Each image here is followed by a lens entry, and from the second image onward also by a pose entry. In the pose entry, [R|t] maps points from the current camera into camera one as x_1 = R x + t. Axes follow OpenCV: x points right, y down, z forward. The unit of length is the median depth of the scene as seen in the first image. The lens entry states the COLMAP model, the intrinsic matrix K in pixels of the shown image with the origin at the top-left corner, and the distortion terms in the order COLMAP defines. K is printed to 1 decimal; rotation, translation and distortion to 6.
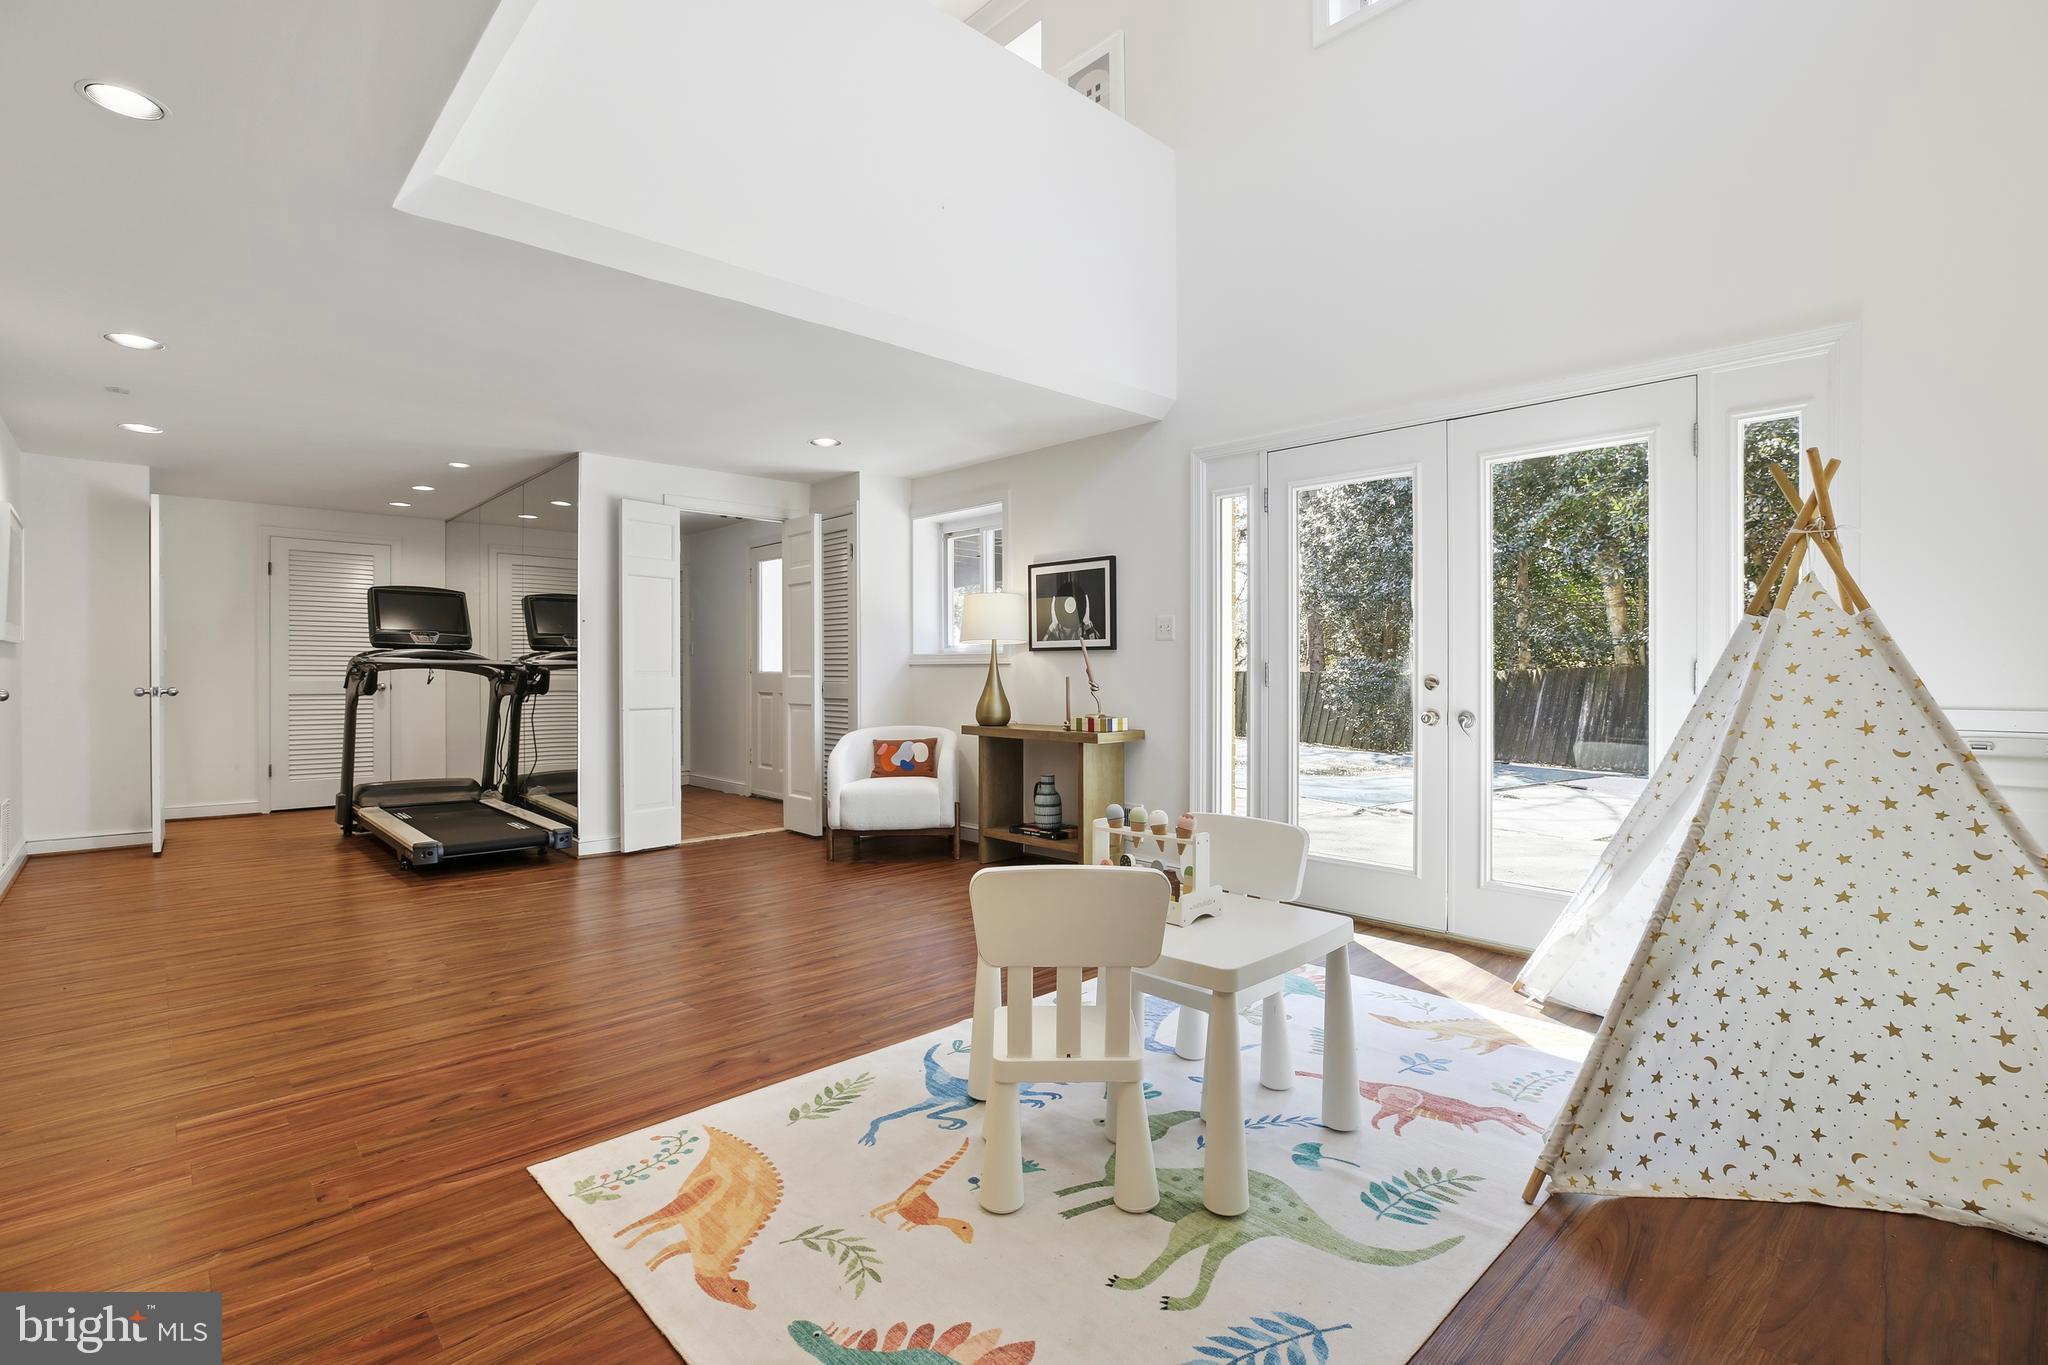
lens RADIAL K [[949.4, 0, 1021.8], [0, 949.4, 674.5], [0, 0, 1]] dist [-0.028509, 0.008843]
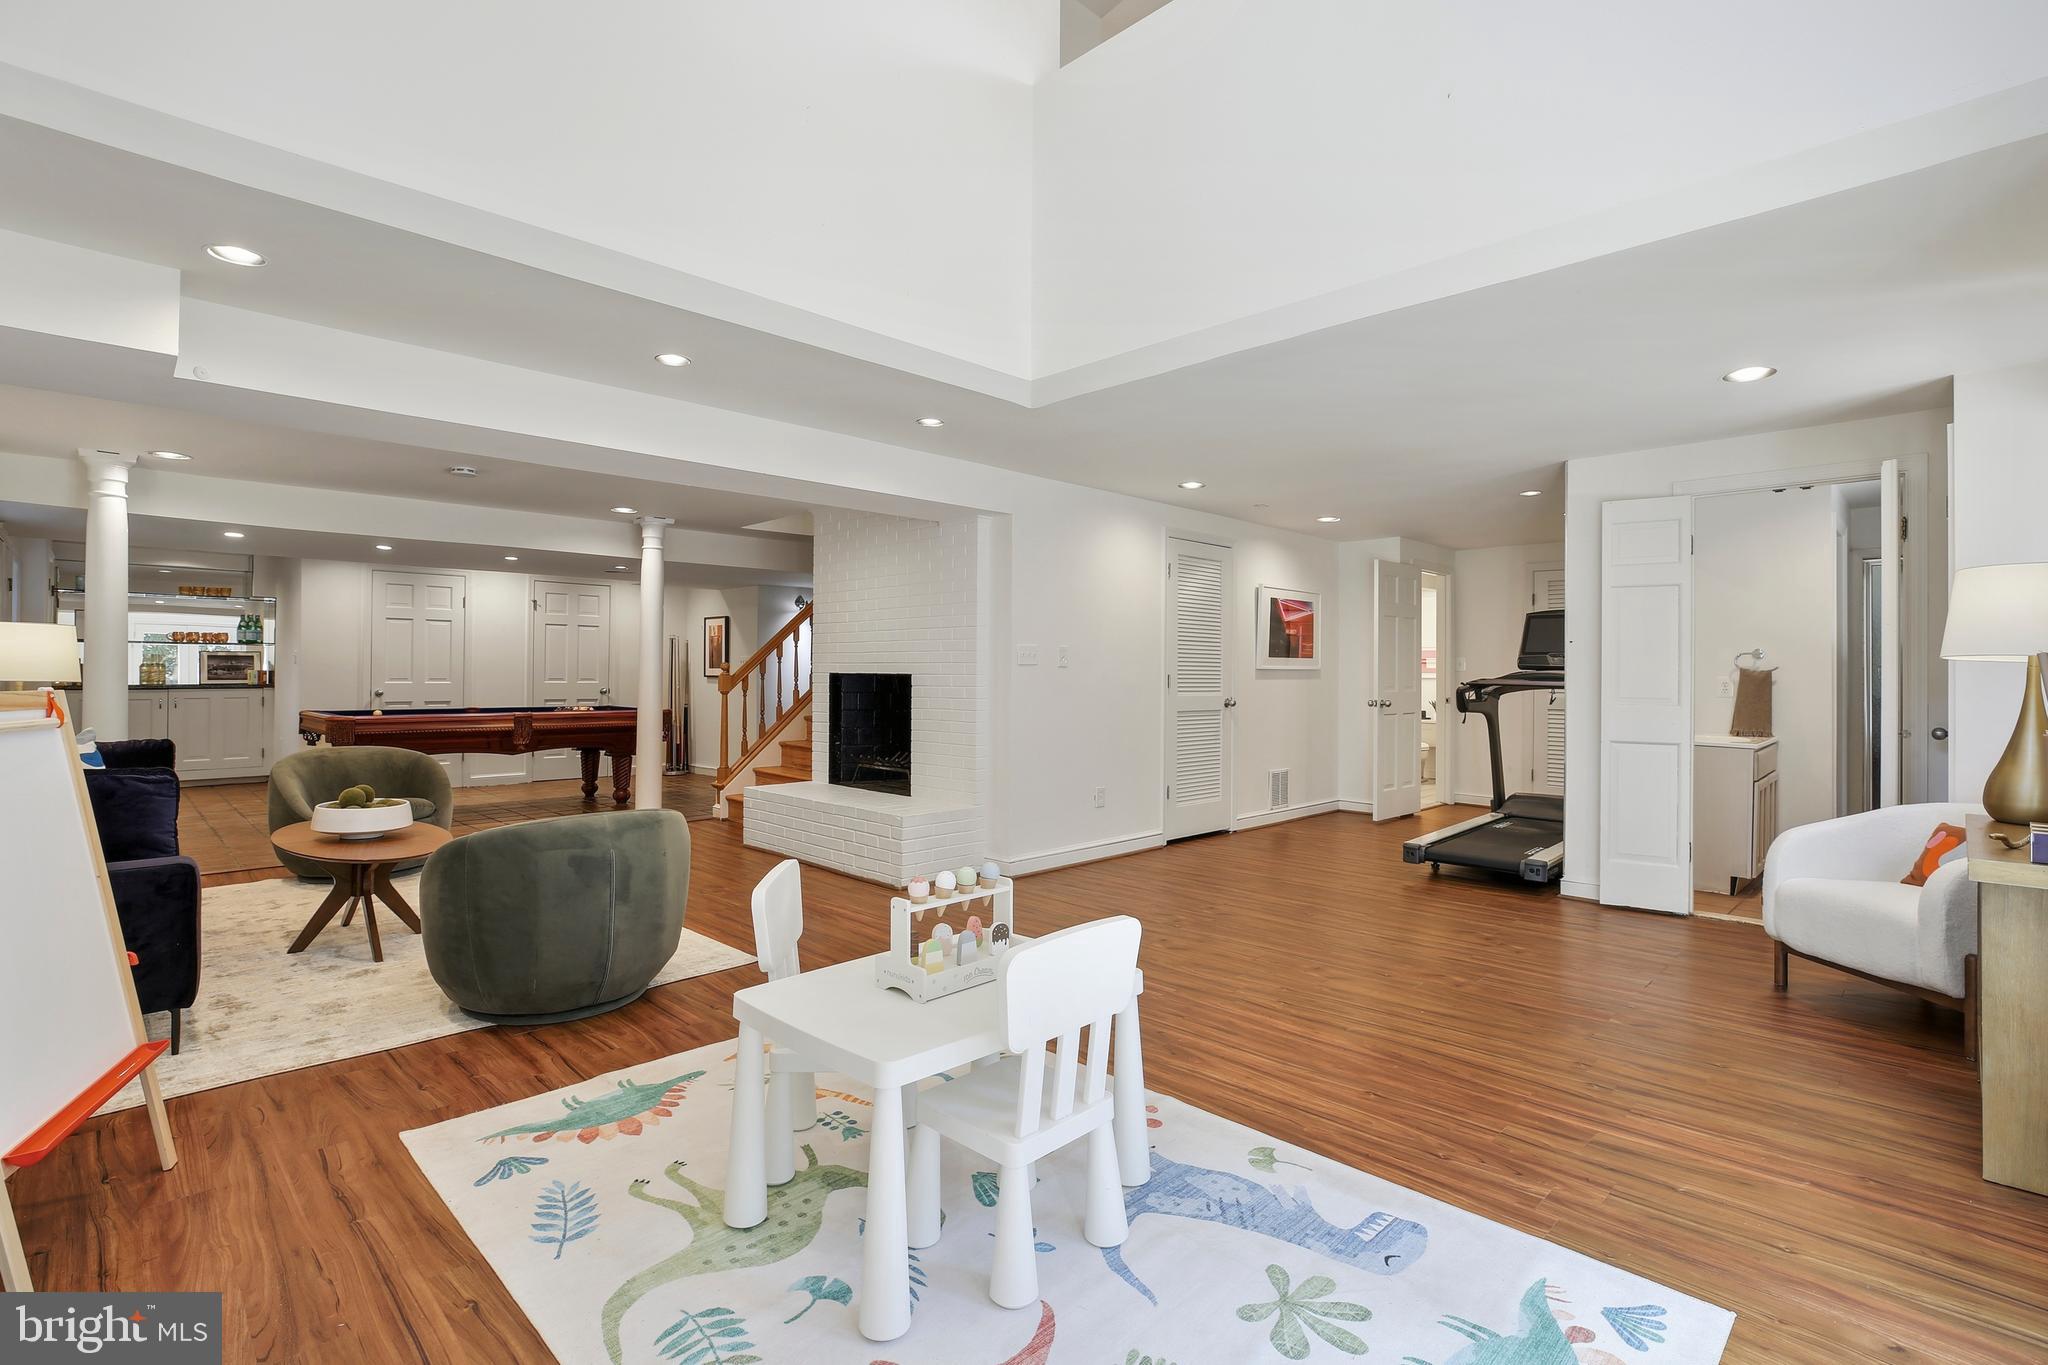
lens RADIAL K [[949.4, 0, 1023.9], [0, 949.4, 676.0], [0, 0, 1]] dist [-0.028509, 0.008843]
pose [[0.026985, 0.003831, -0.999629, 0.480463], [-0.009821, 0.999945, 0.003568, -0.023195], [0.999588, 0.009721, 0.027021, 0.475220]]
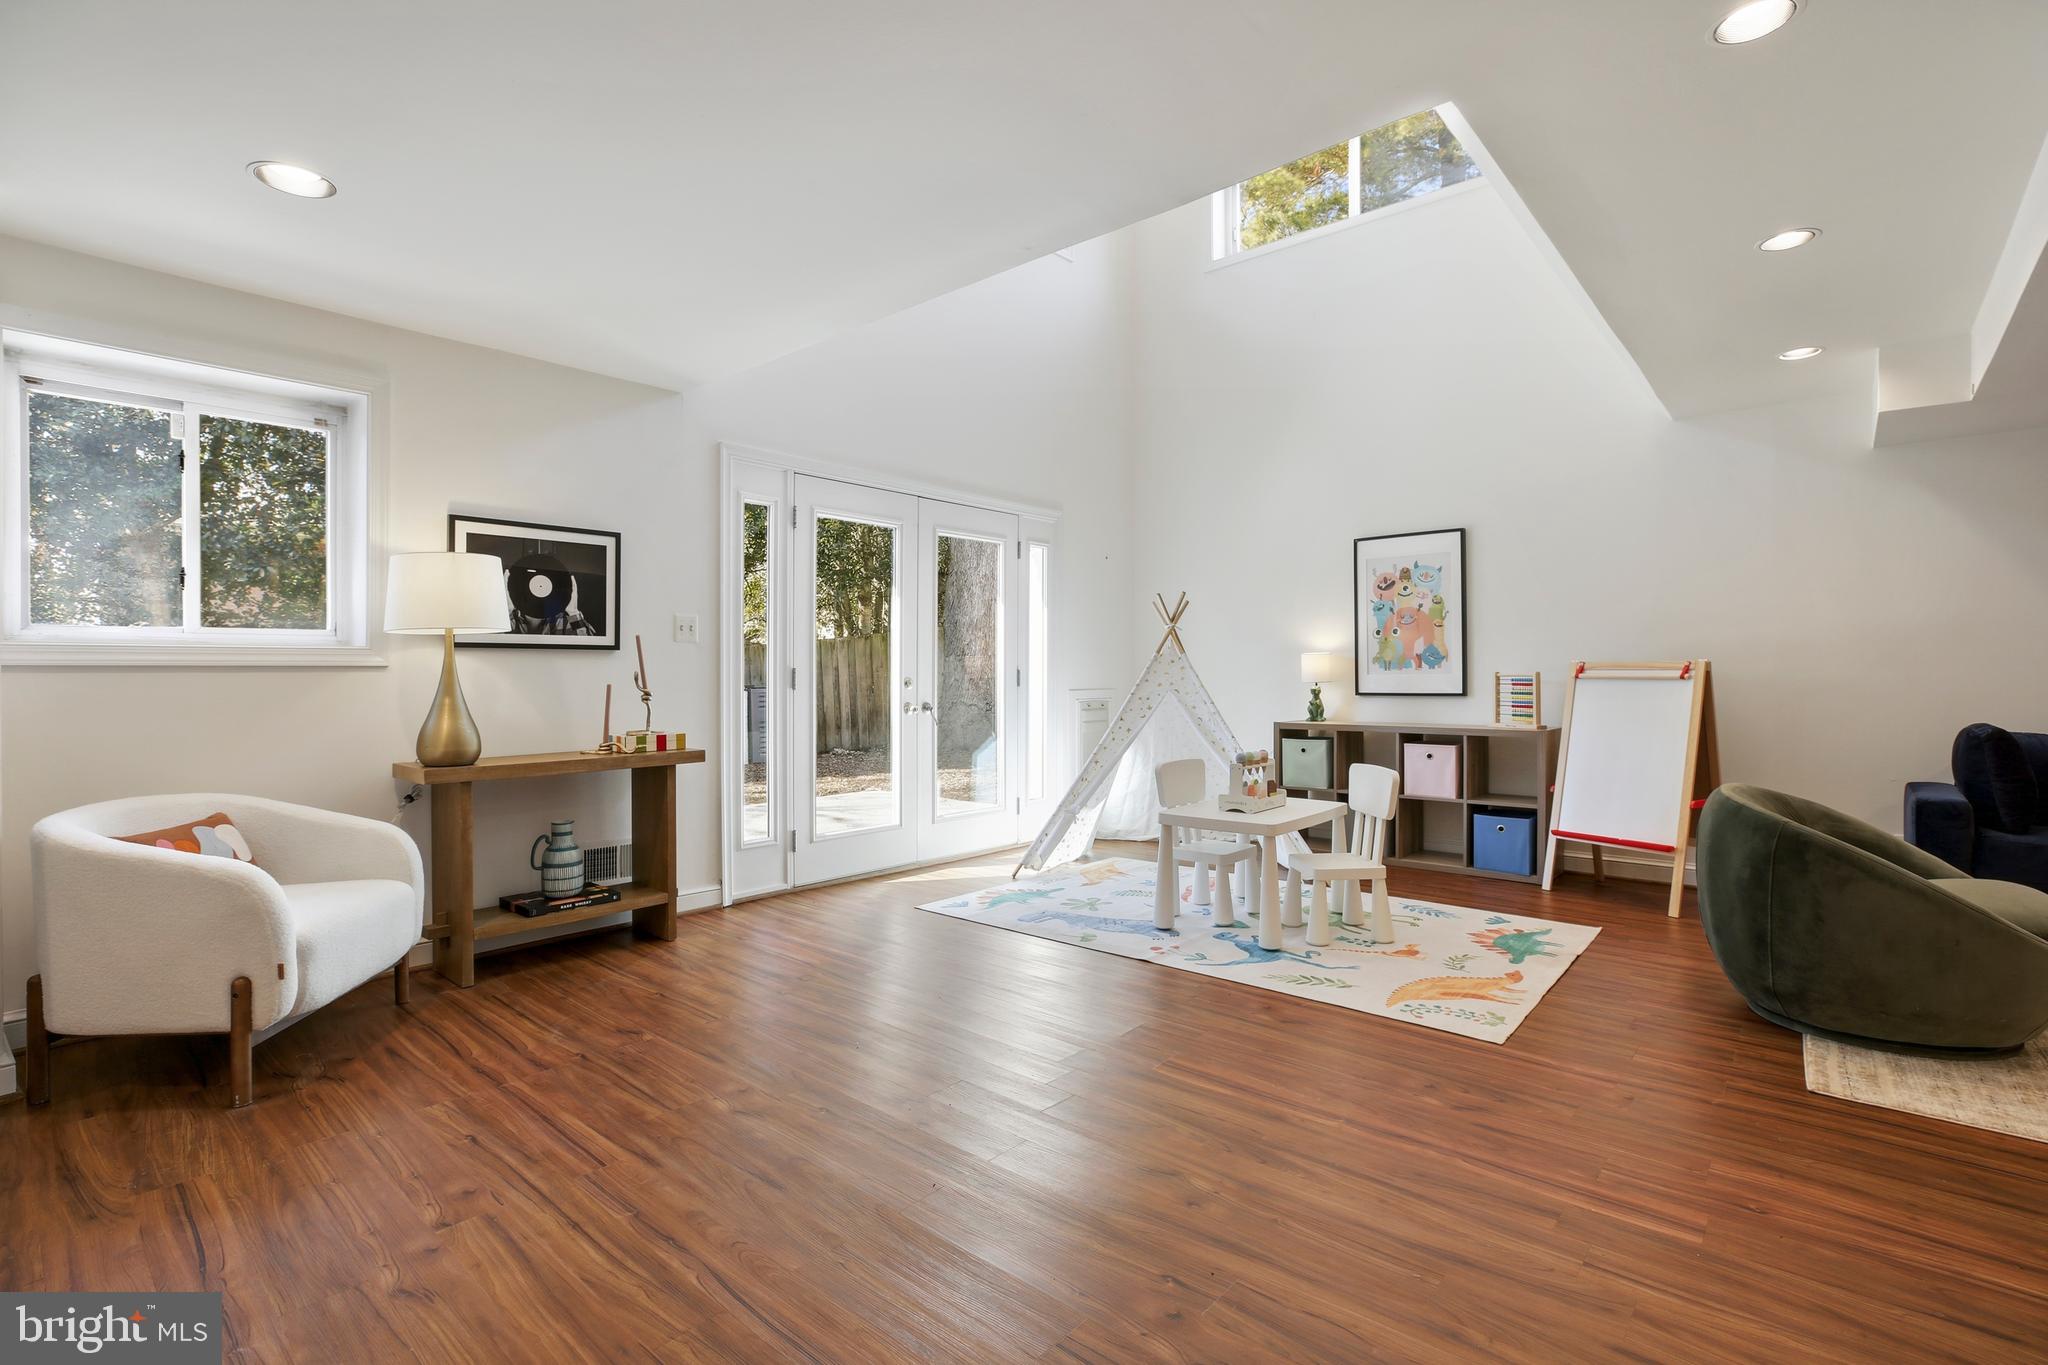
lens RADIAL K [[949.4, 0, 1031.1], [0, 949.4, 671.1], [0, 0, 1]] dist [-0.028509, 0.008843]
pose [[-0.100244, 0.001209, 0.994962, -0.724887], [0.008688, 0.999962, -0.000339, -0.004837], [-0.994925, 0.008610, -0.100251, 0.725556]]
